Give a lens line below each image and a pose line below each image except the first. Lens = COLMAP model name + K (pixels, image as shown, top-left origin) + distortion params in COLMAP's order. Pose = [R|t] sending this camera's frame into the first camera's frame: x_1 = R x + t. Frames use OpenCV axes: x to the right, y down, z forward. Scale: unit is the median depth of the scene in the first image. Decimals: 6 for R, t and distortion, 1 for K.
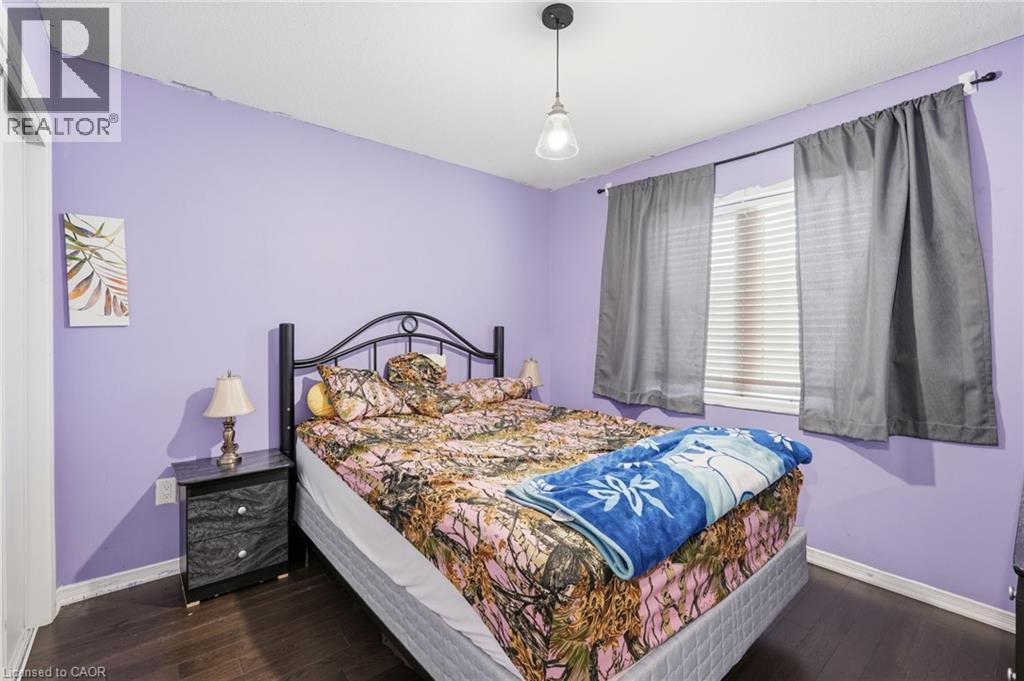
lens RADIAL K [[455.0, 0, 513.8], [0, 455.0, 338.5], [0, 0, 1]] dist [-0.004879, -0.000187]
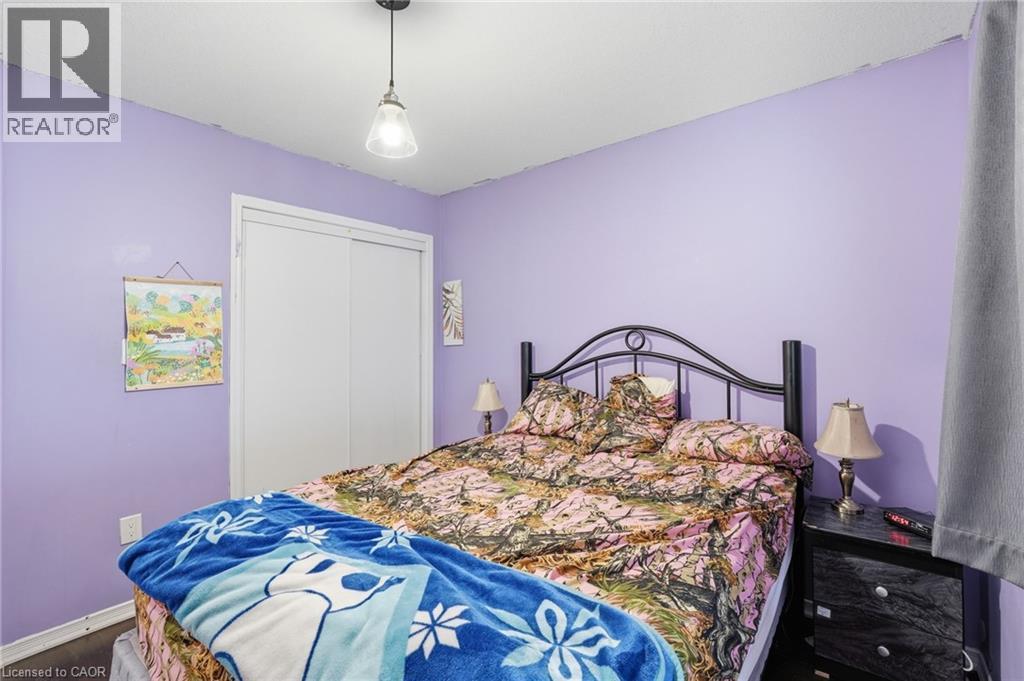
lens RADIAL K [[455.0, 0, 513.8], [0, 455.0, 338.5], [0, 0, 1]] dist [-0.004879, -0.000187]
pose [[0.195506, -0.001001, -0.980702, 0.587858], [0.003072, 0.999995, -0.000409, -0.037073], [0.980698, -0.002933, 0.195508, 0.643427]]
